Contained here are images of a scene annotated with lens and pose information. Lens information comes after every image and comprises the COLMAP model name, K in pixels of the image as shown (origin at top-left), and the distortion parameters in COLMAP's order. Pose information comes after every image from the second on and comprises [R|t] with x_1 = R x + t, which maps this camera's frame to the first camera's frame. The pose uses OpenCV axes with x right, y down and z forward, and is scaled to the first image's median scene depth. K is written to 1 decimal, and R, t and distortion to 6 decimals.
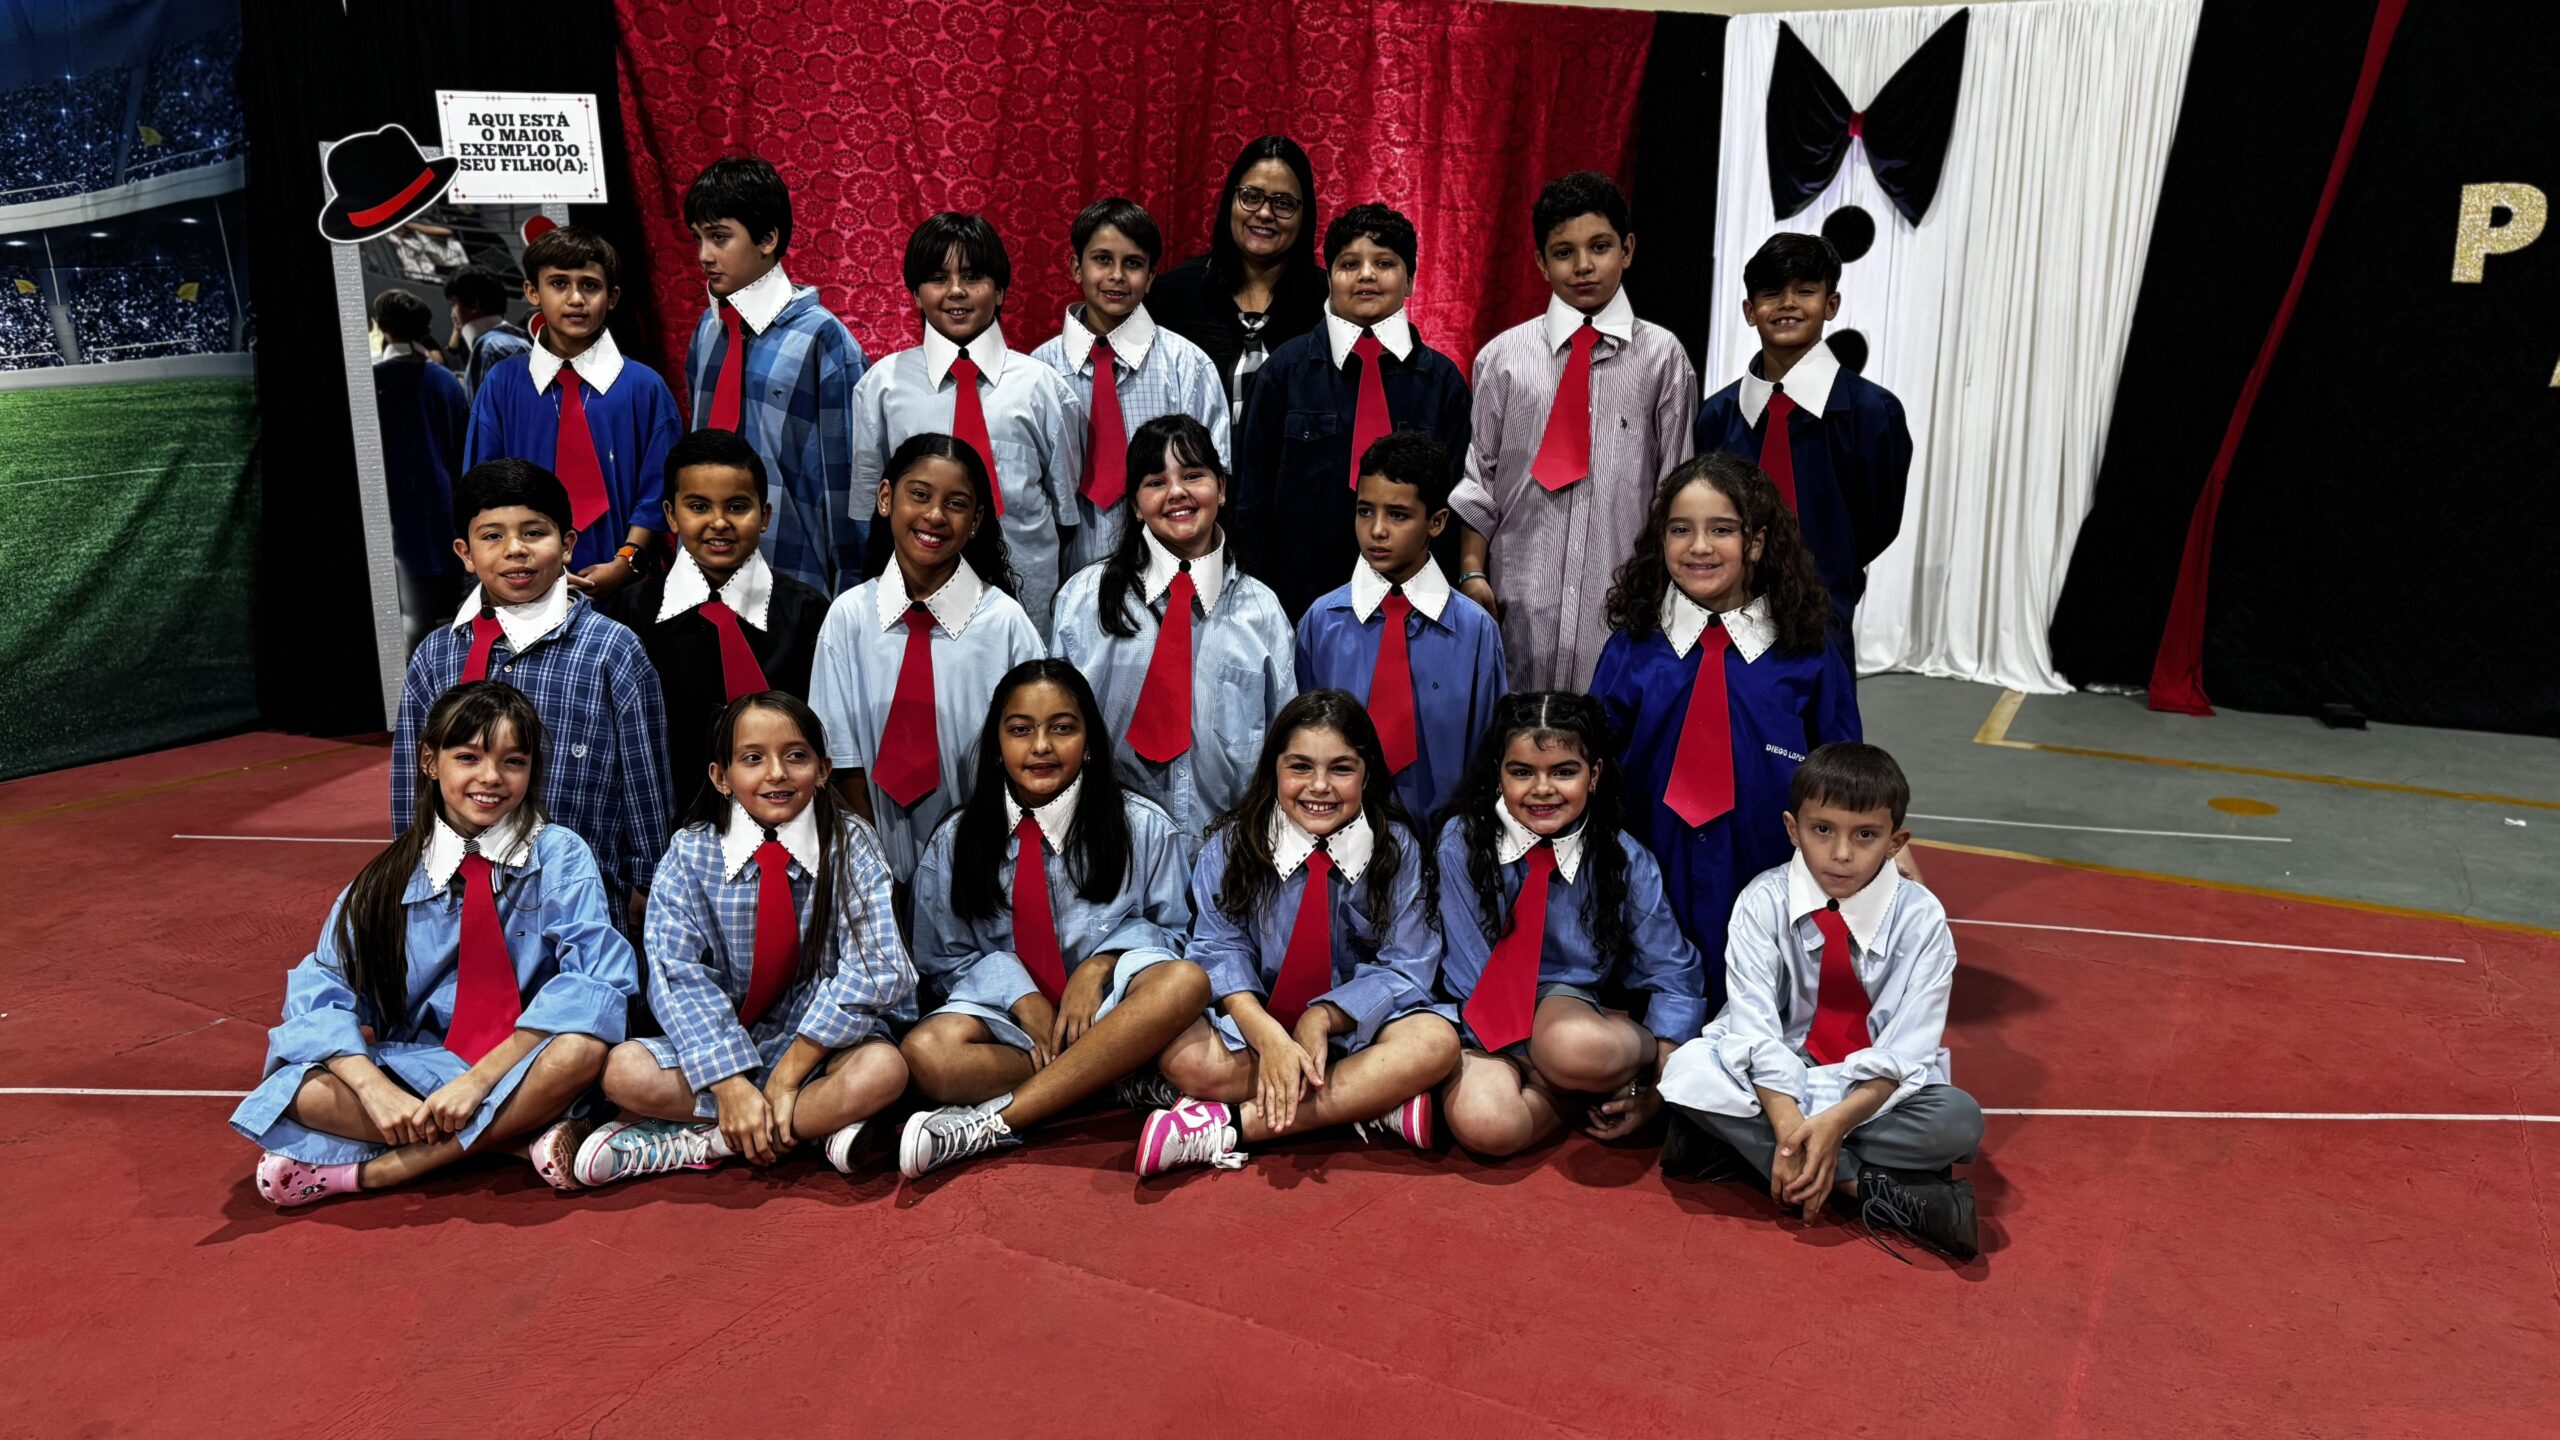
lens RADIAL K [[1843.6, 0, 1276.9], [0, 1843.6, 712.8], [0, 0, 1]] dist [0.039536, -0.043623]
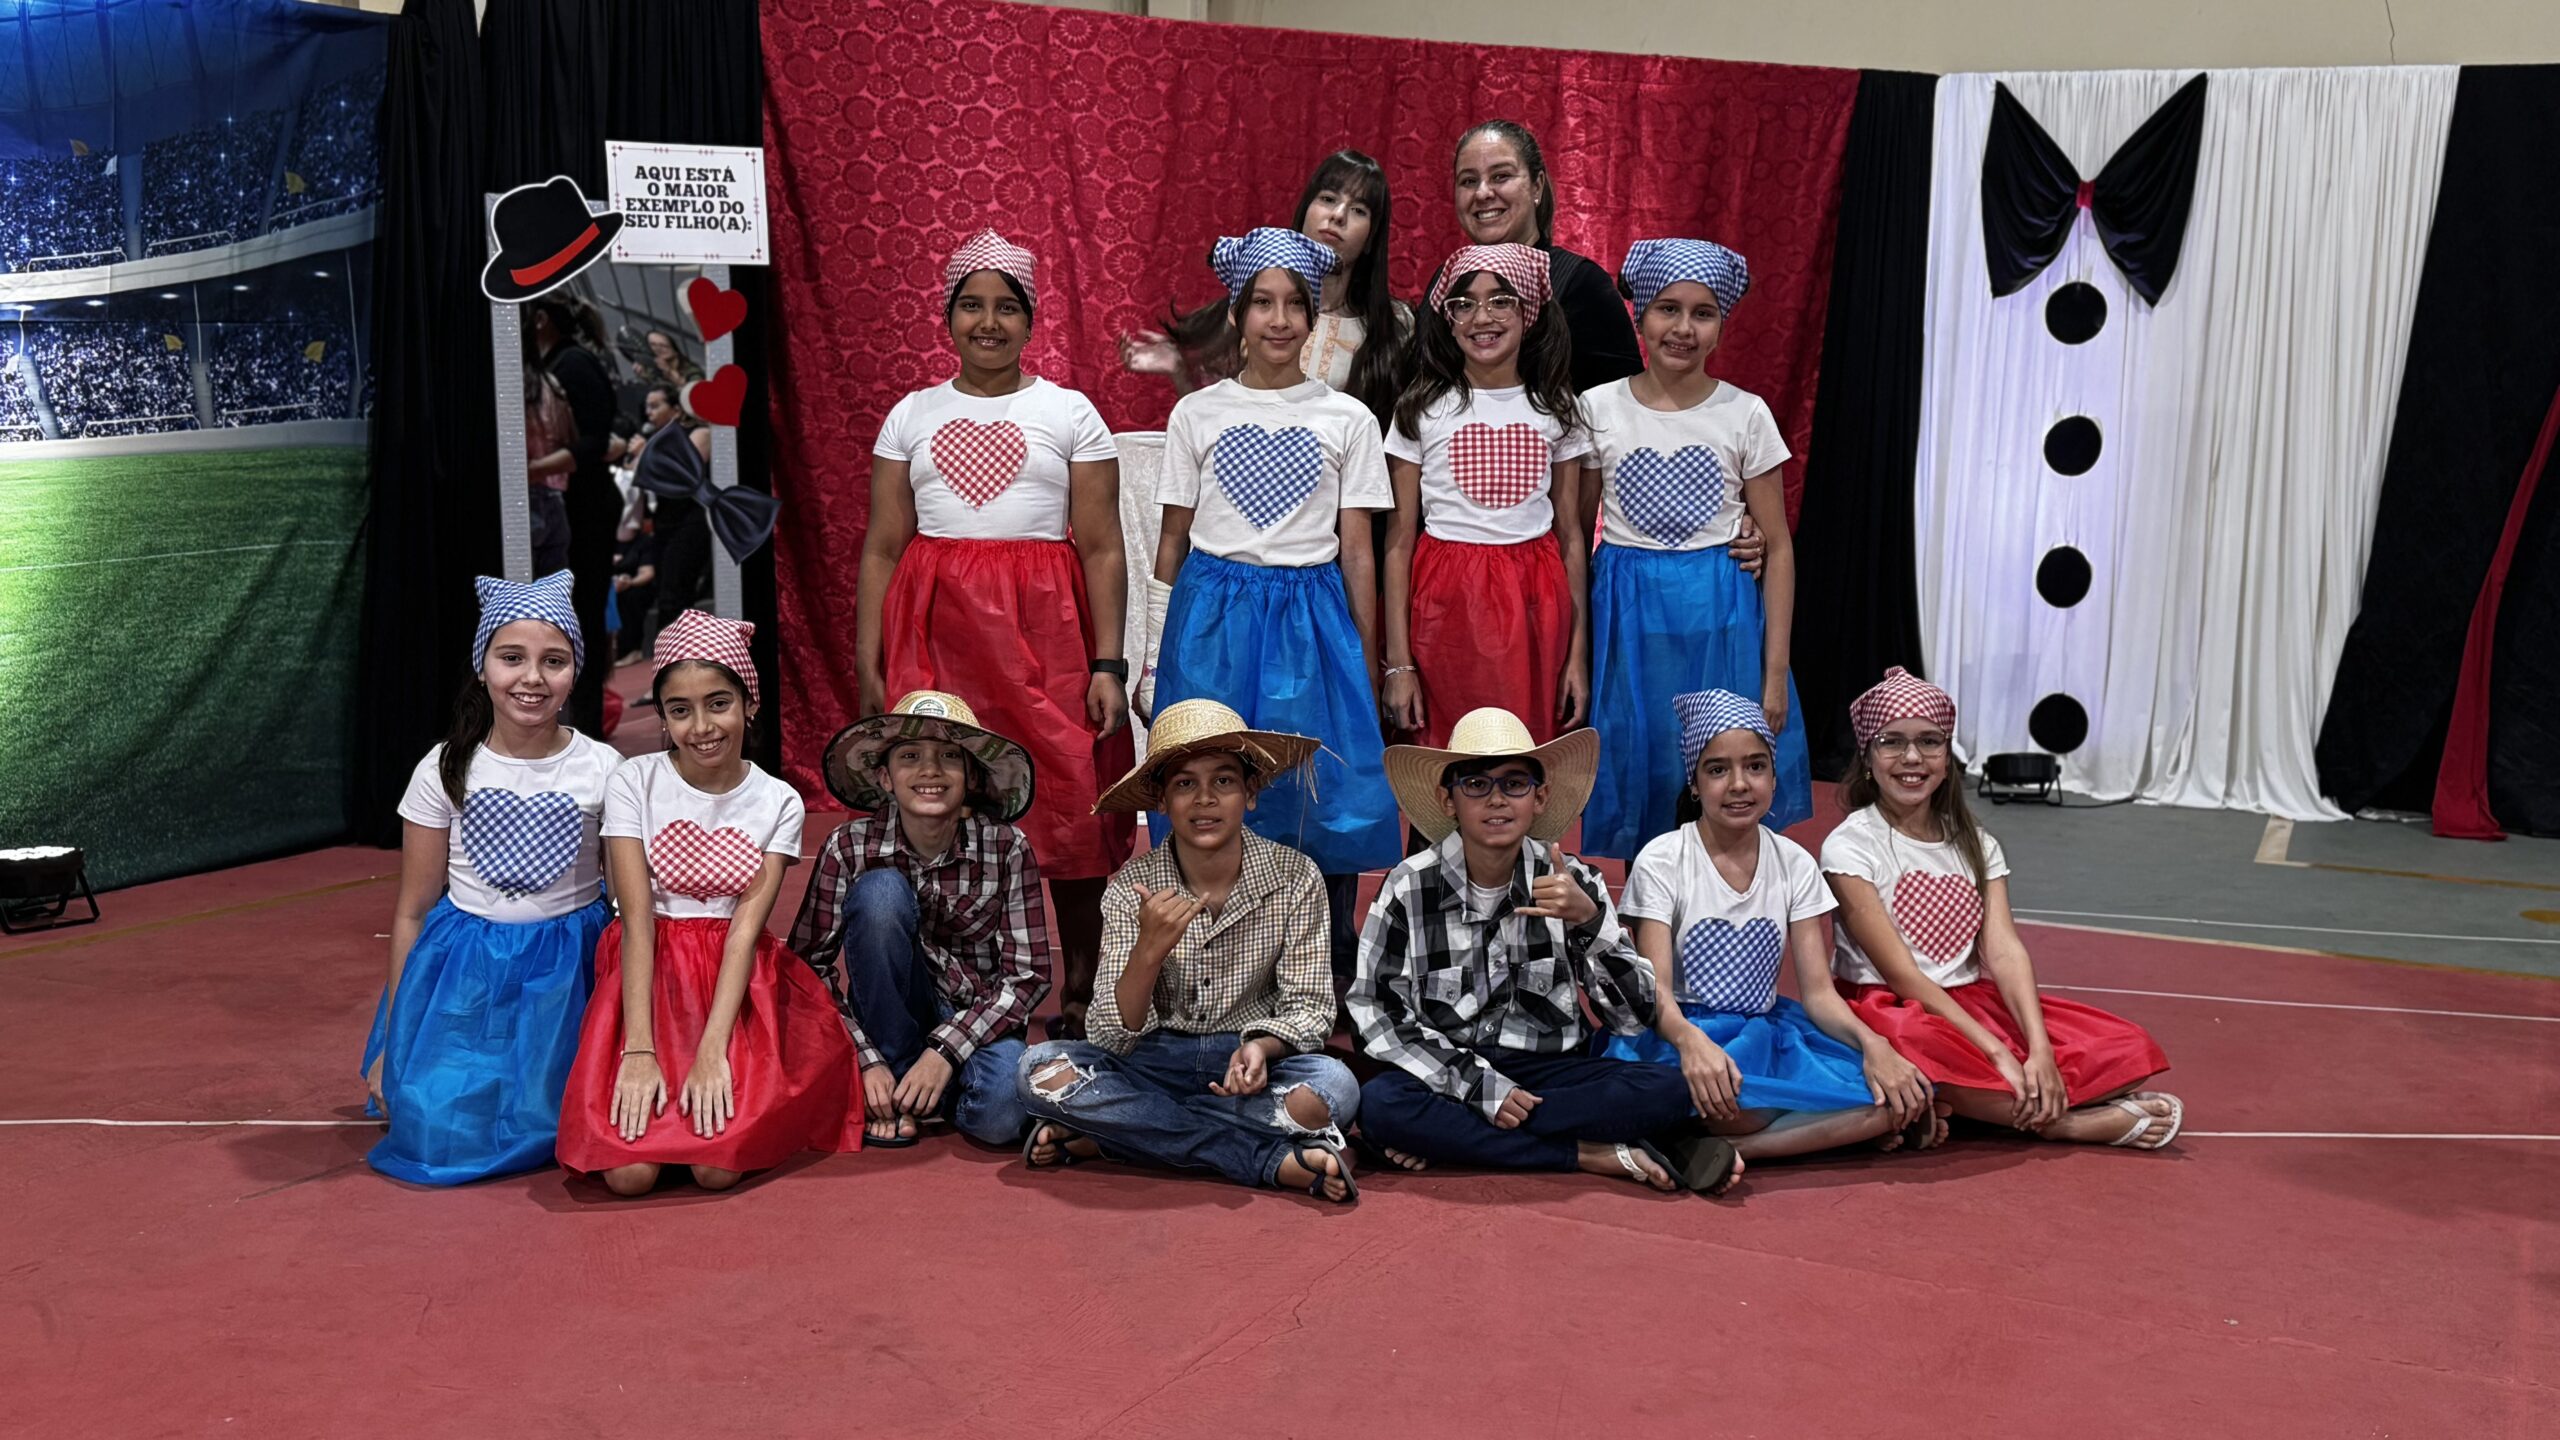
lens RADIAL K [[2530.6, 0, 1283.1], [0, 2530.6, 701.9], [0, 0, 1]] dist [0.202669, -0.440975]
pose [[0.998158, 0.004812, 0.060476, -0.174280], [0.001047, 0.995335, -0.096472, 0.058334], [-0.060658, 0.096357, 0.993497, -0.233649]]
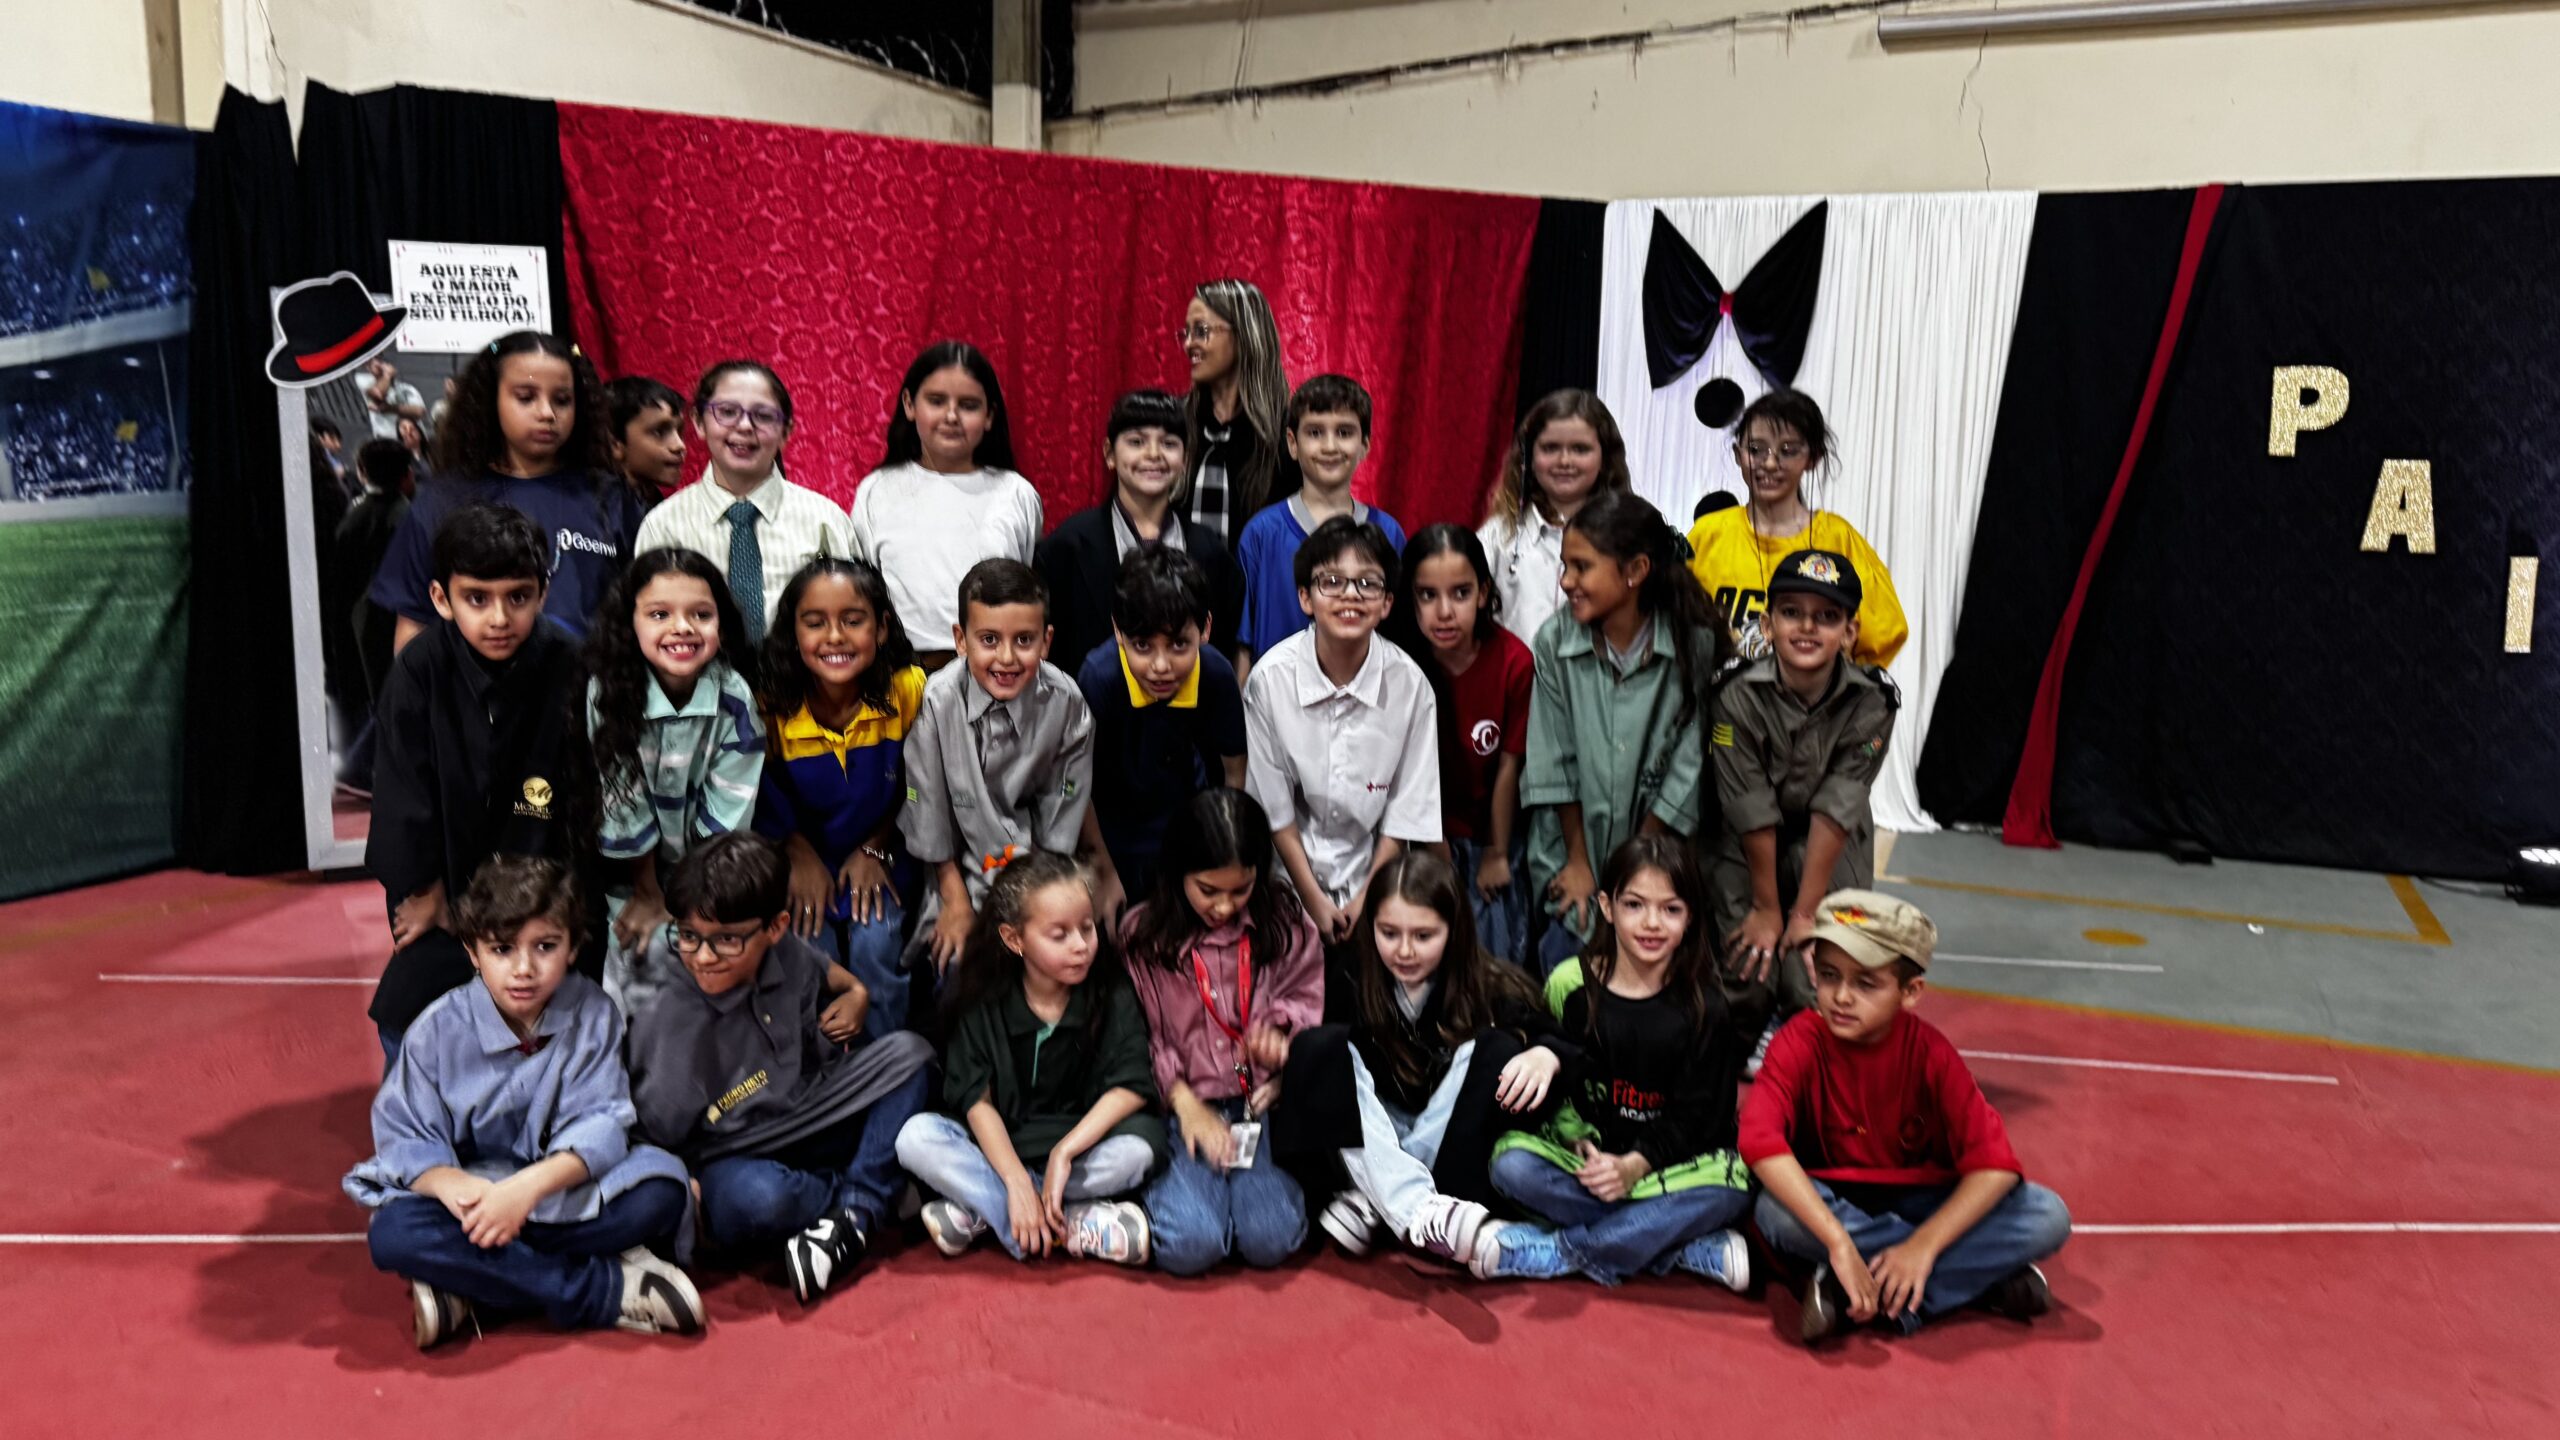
lens RADIAL K [[1787.2, 0, 1258.5], [0, 1787.2, 702.5], [0, 0, 1]] dist [0.078754, -0.104377]
pose [[0.997443, 0.005293, 0.071273, -0.038452], [0.000424, 0.996798, -0.079957, -0.000698], [-0.071468, 0.079783, 0.994247, -0.009247]]
